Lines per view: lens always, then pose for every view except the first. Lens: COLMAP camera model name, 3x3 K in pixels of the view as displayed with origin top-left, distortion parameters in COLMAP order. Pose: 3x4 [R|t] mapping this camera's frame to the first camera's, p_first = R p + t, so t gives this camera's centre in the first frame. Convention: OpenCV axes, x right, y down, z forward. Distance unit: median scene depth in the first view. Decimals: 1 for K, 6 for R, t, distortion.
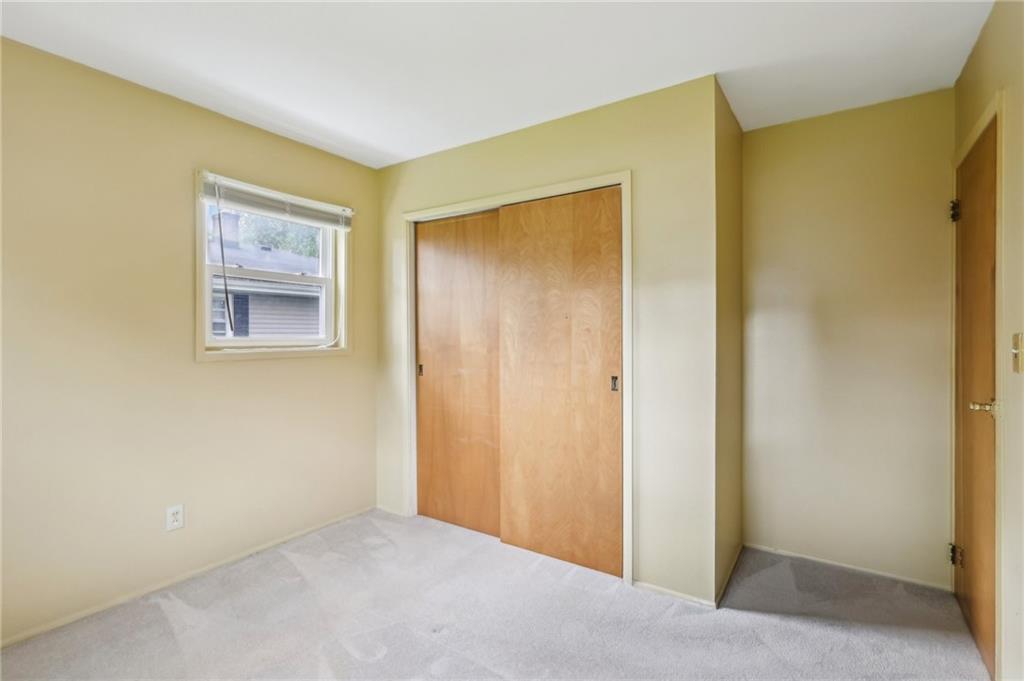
lens RADIAL K [[477.8, 0, 509.2], [0, 477.8, 337.4], [0, 0, 1]] dist [-0.009783, -0.000125]
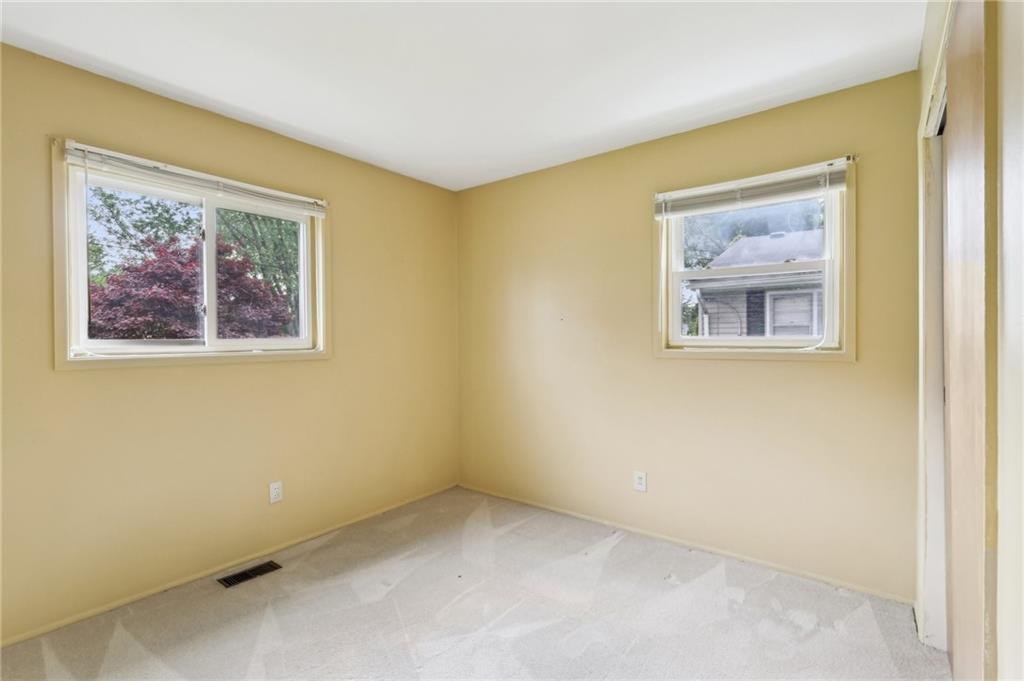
lens RADIAL K [[478.9, 0, 501.3], [0, 478.9, 339.5], [0, 0, 1]] dist [0.000163, 0.000565]
pose [[-0.073463, 0.009679, -0.997251, 0.483694], [0.000623, 0.999953, 0.009659, -0.004386], [0.997298, 0.000088, -0.073466, 0.612172]]
